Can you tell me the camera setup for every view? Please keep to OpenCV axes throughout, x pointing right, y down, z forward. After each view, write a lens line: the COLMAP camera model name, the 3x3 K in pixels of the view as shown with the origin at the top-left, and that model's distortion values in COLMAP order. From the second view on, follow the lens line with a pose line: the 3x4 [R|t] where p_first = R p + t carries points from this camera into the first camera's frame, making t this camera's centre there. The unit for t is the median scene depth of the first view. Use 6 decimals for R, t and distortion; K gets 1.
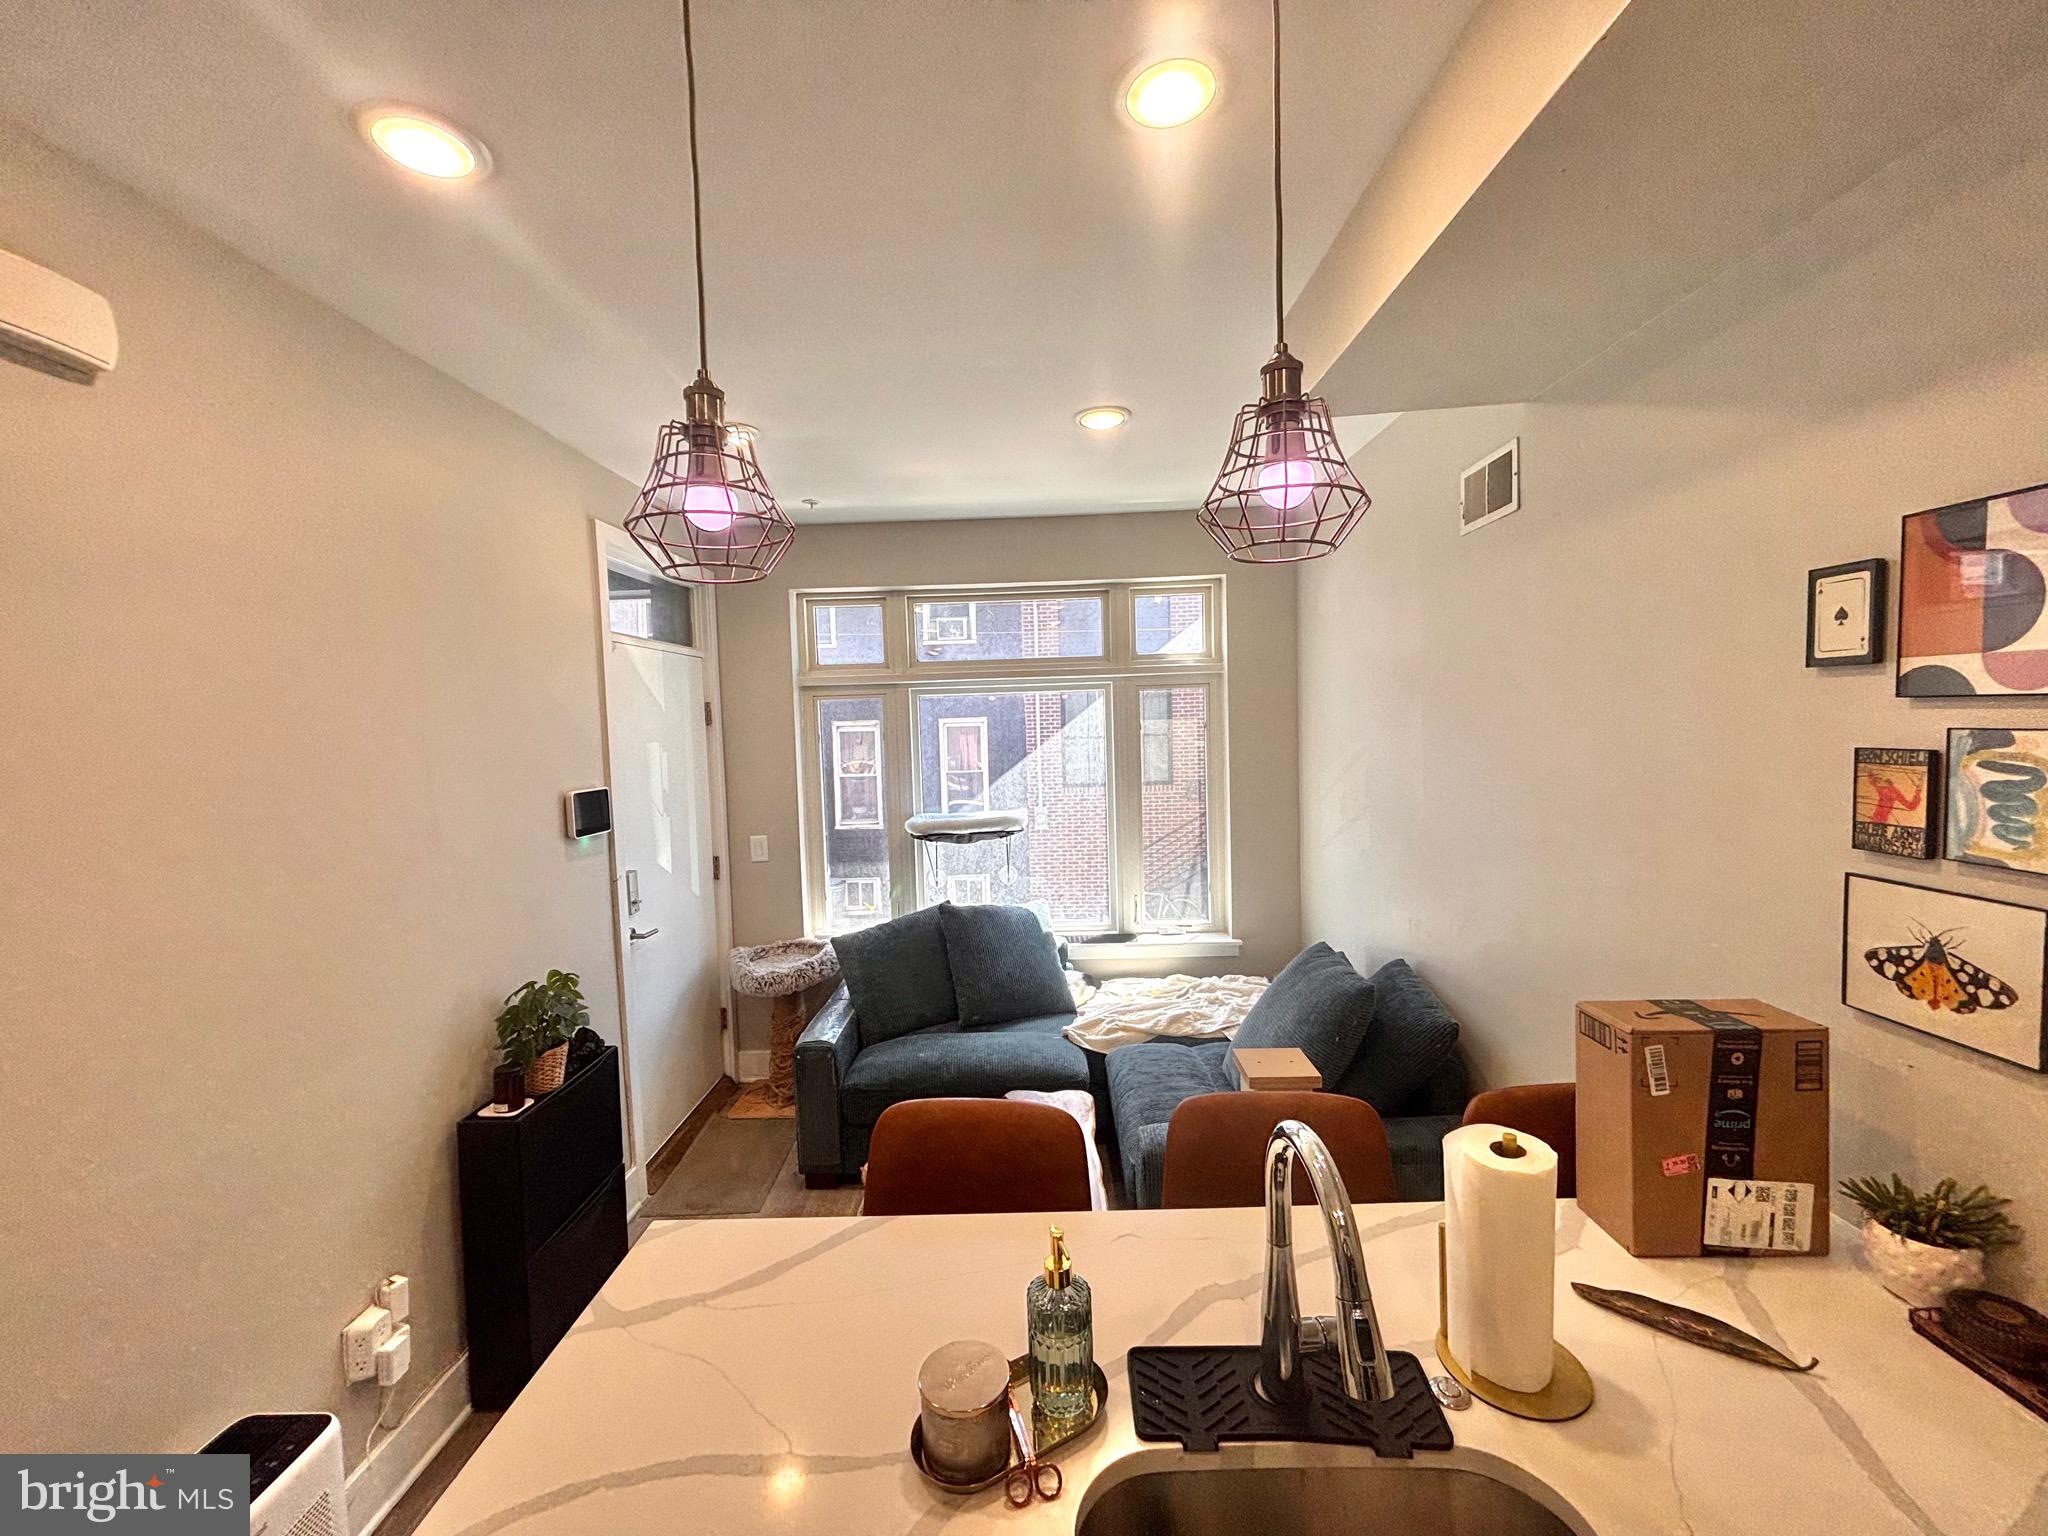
lens RADIAL K [[825.2, 0, 1022.3], [0, 825.2, 769.2], [0, 0, 1]] dist [-0.004685, 0.000883]
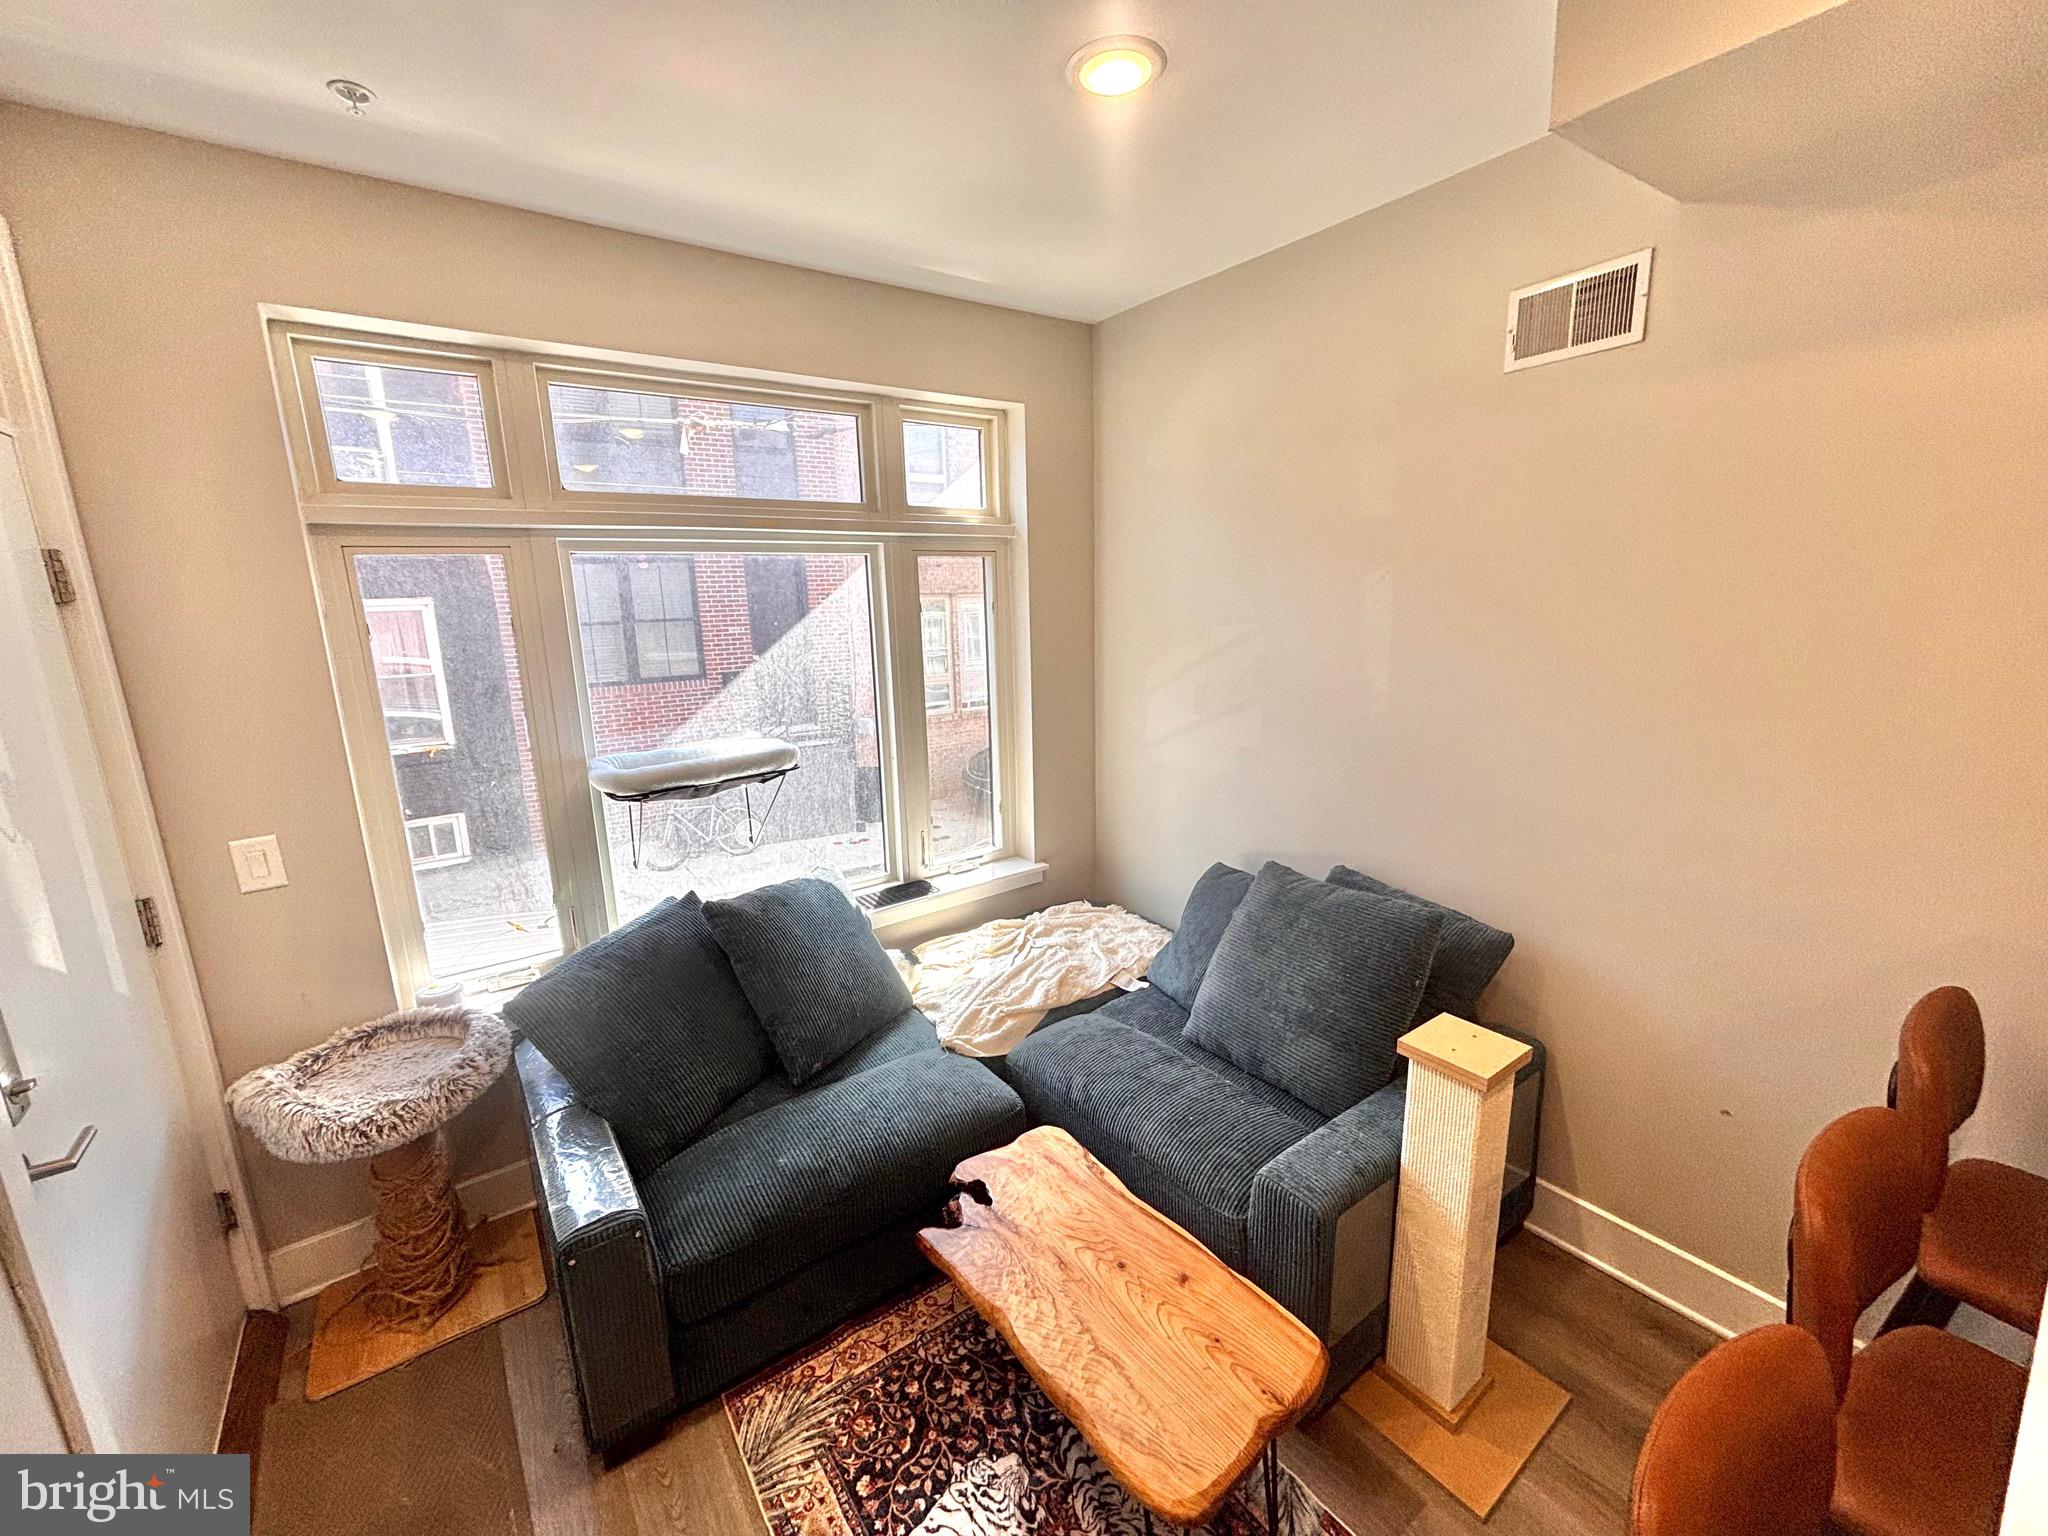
lens RADIAL K [[825.2, 0, 1024.0], [0, 825.2, 770.5], [0, 0, 1]] dist [-0.004685, 0.000883]
pose [[0.799171, -0.118481, 0.589311, -0.285827], [0.034497, 0.987806, 0.151818, -0.019341], [-0.600113, -0.100999, 0.793513, 0.419833]]
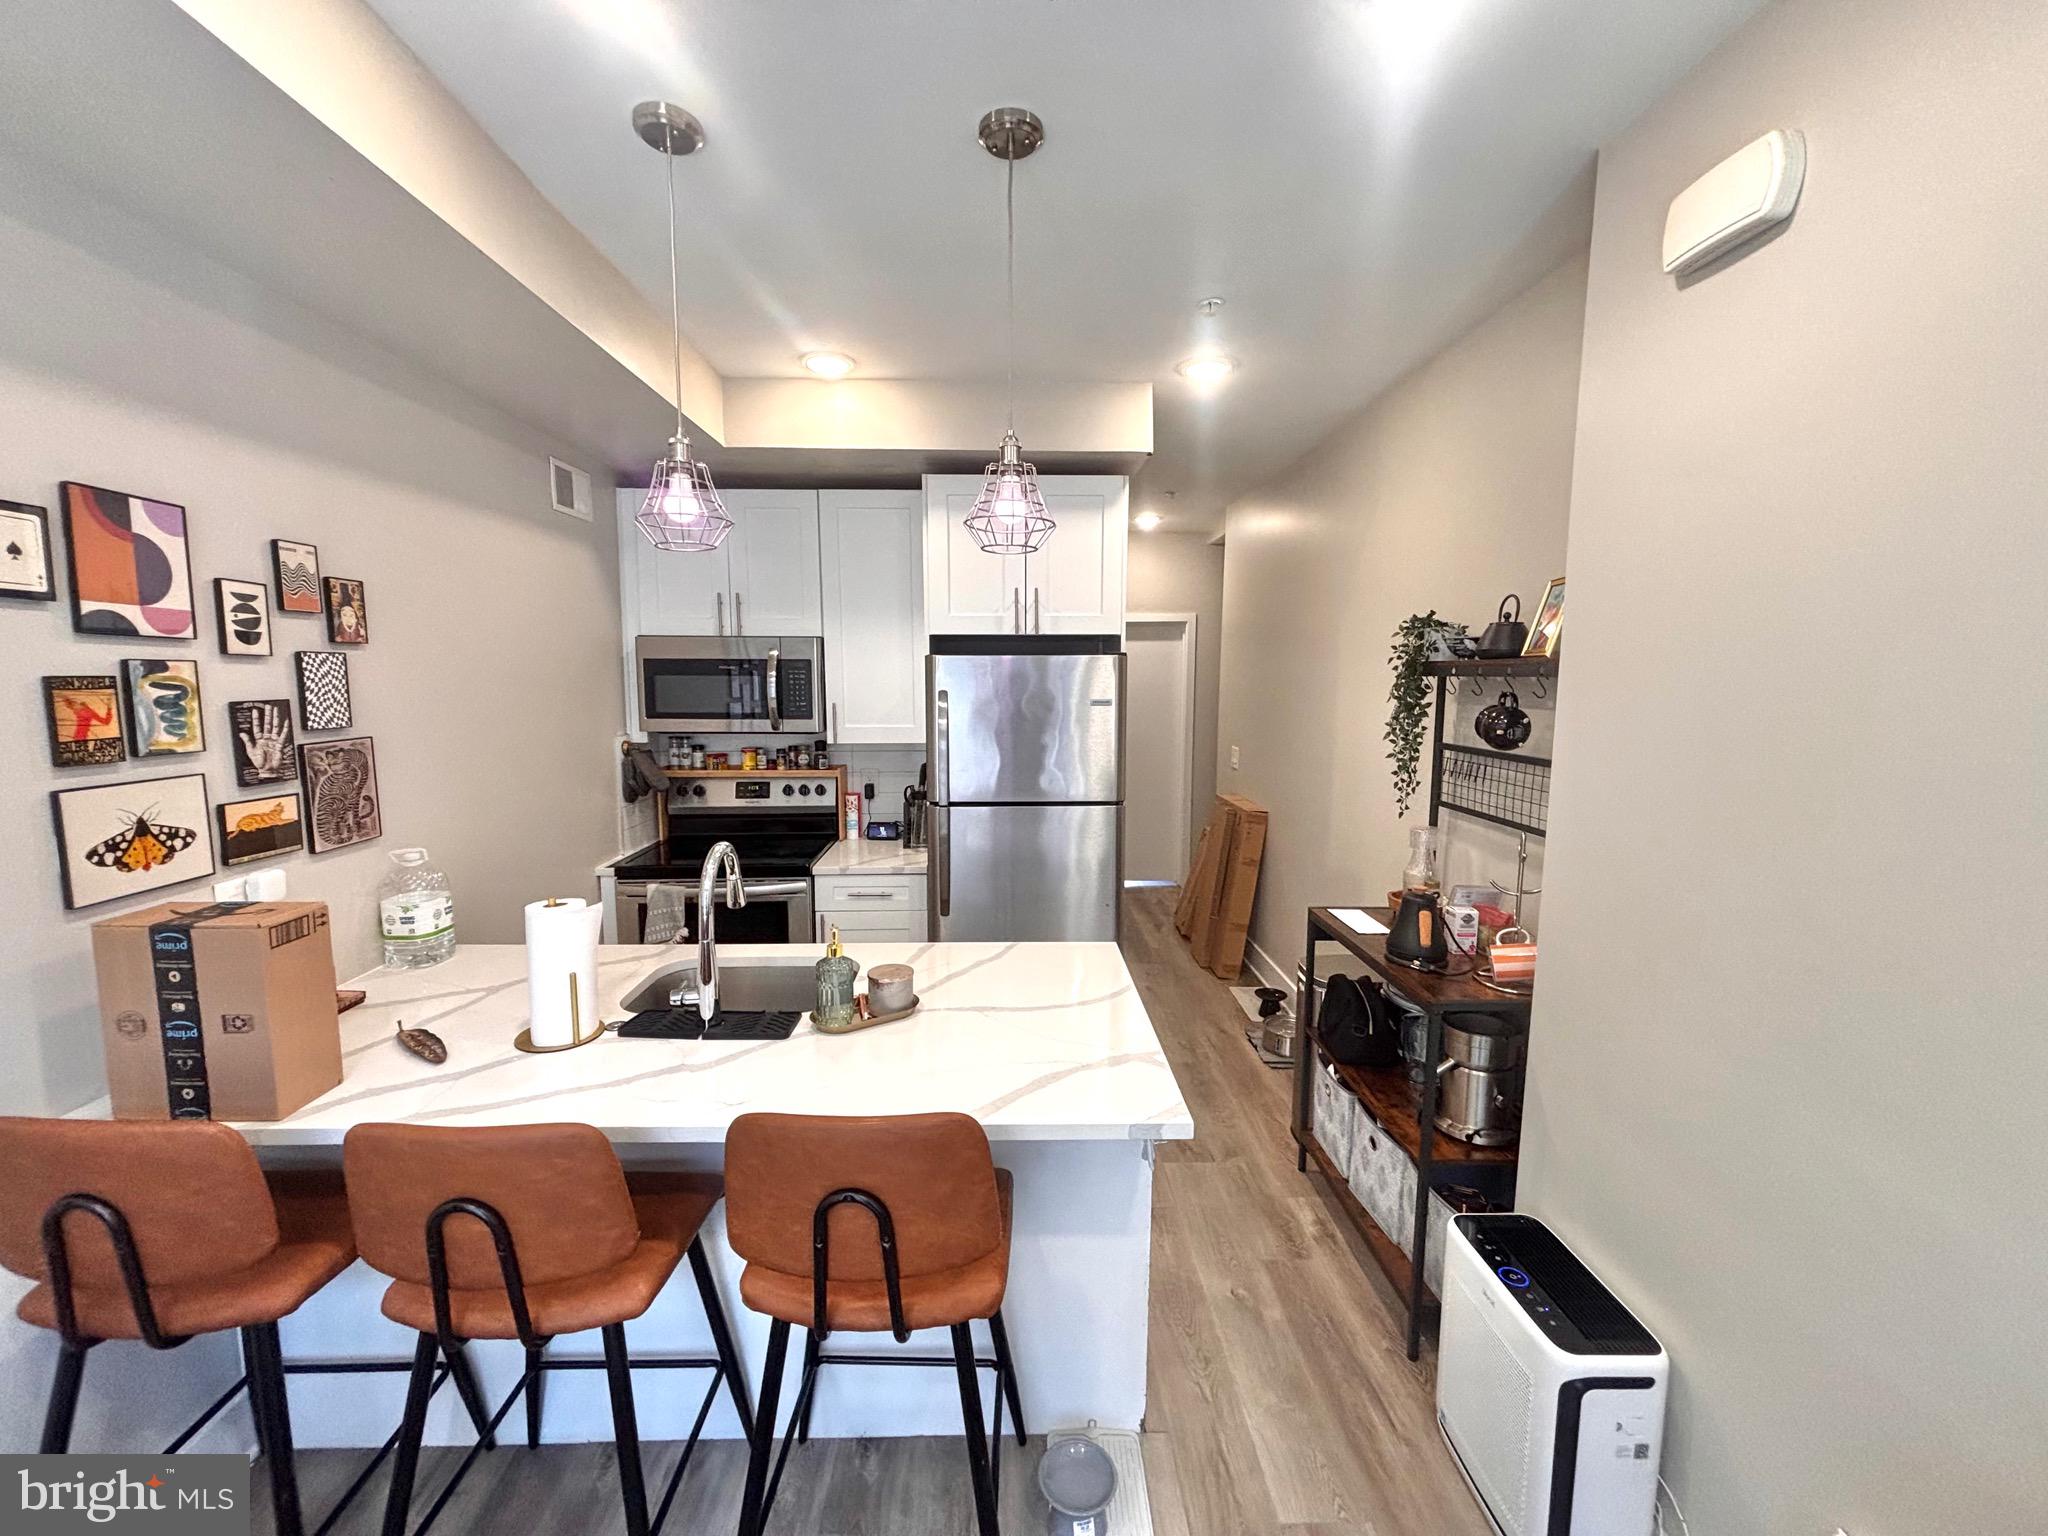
lens RADIAL K [[825.2, 0, 1030.5], [0, 825.2, 763.2], [0, 0, 1]] dist [-0.004685, 0.000883]
pose [[-0.998888, 0.031585, -0.035006, -0.253891], [0.025317, 0.985646, 0.166915, -0.059889], [0.039775, 0.165843, -0.985350, 2.087975]]
